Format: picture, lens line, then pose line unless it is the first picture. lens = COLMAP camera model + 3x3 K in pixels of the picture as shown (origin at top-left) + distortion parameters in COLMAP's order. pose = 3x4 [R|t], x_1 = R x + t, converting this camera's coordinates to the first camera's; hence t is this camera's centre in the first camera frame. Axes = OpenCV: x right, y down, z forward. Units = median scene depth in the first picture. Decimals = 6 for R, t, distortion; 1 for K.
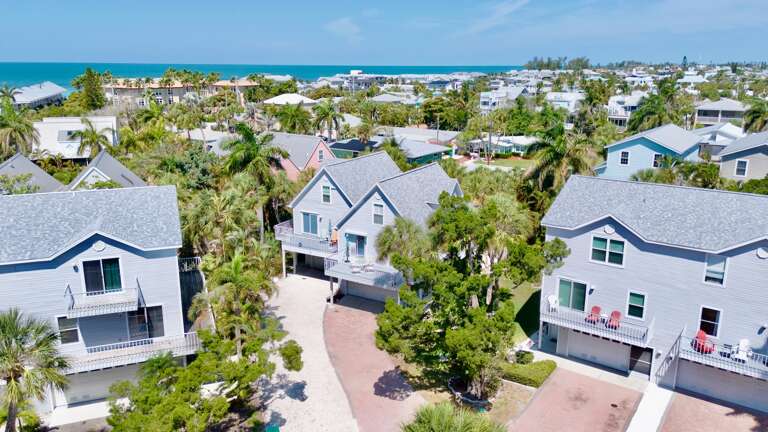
lens RADIAL K [[563.2, 0, 384.0], [0, 563.2, 216.0], [0, 0, 1]] dist [0.093558, -0.092821]
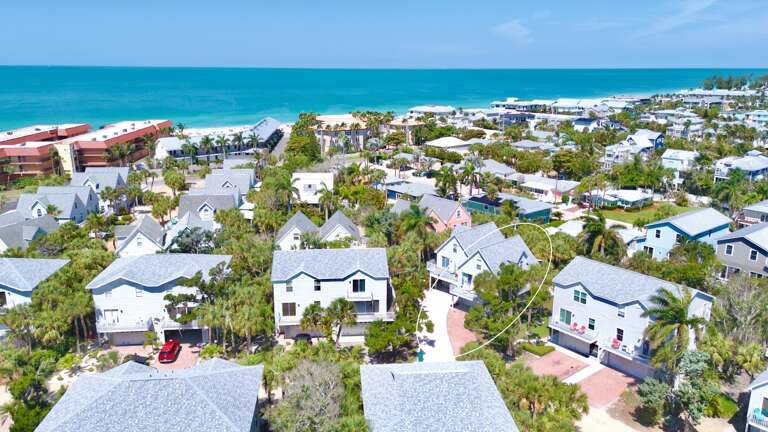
lens RADIAL K [[563.2, 0, 384.0], [0, 563.2, 216.0], [0, 0, 1]] dist [0.093558, -0.092821]
pose [[0.960882, 0.066023, -0.268974, 0.189488], [-0.067557, 0.997709, 0.003560, -0.155972], [0.268593, 0.014751, 0.963141, -0.977728]]
